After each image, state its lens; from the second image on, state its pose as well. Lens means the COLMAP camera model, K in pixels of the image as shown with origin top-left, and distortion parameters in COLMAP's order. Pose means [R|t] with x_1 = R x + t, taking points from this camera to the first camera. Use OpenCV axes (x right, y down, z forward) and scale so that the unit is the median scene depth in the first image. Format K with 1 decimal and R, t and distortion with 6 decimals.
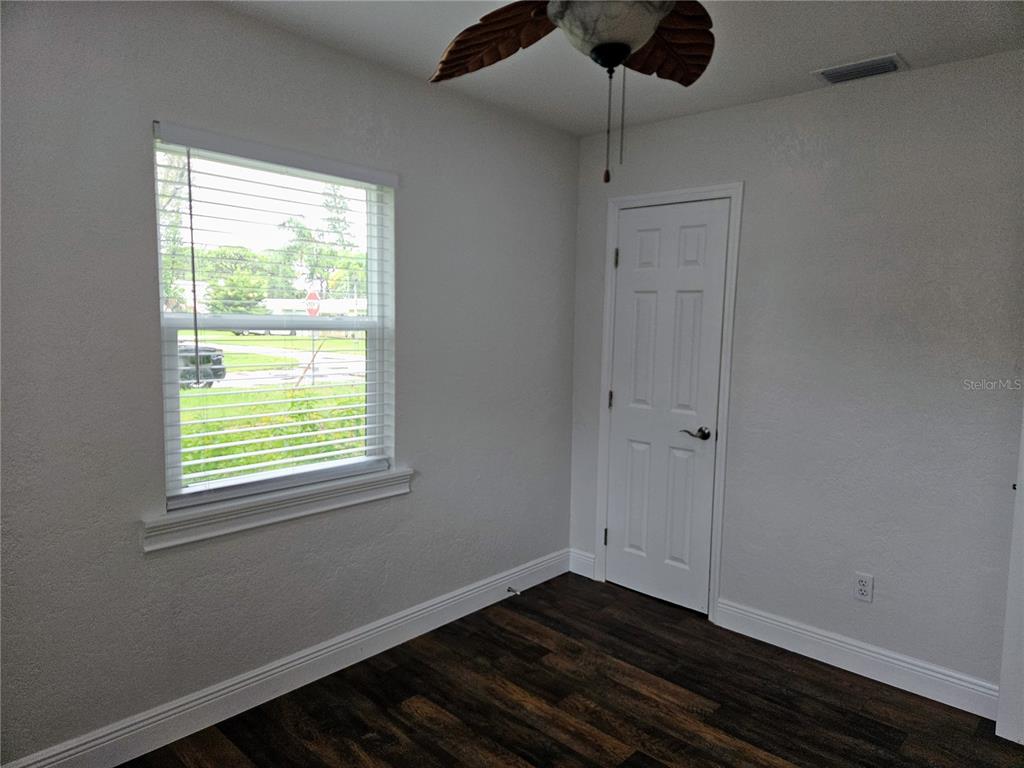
lens RADIAL K [[677.6, 0, 515.3], [0, 677.6, 383.5], [0, 0, 1]] dist [0.081487, -0.062796]
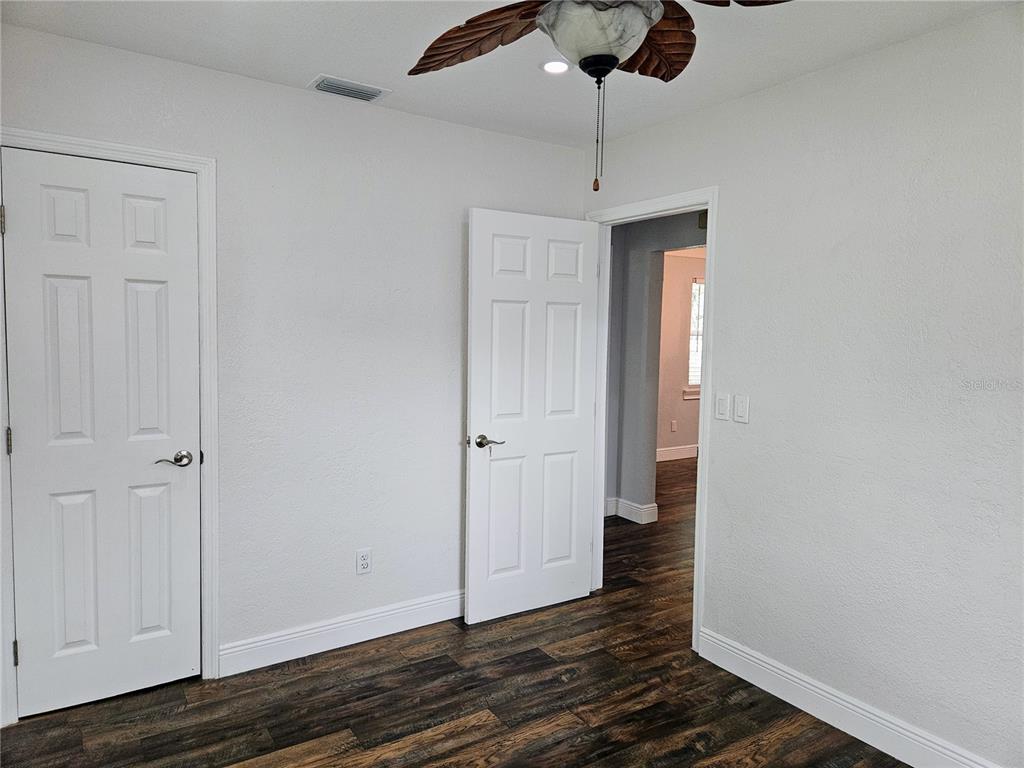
lens RADIAL K [[677.6, 0, 515.3], [0, 677.6, 383.5], [0, 0, 1]] dist [0.081487, -0.062796]
pose [[0.238417, -0.088124, 0.967156, -0.481380], [0.076186, 0.994503, 0.071835, -0.051725], [-0.968170, 0.056558, 0.243821, 0.480965]]
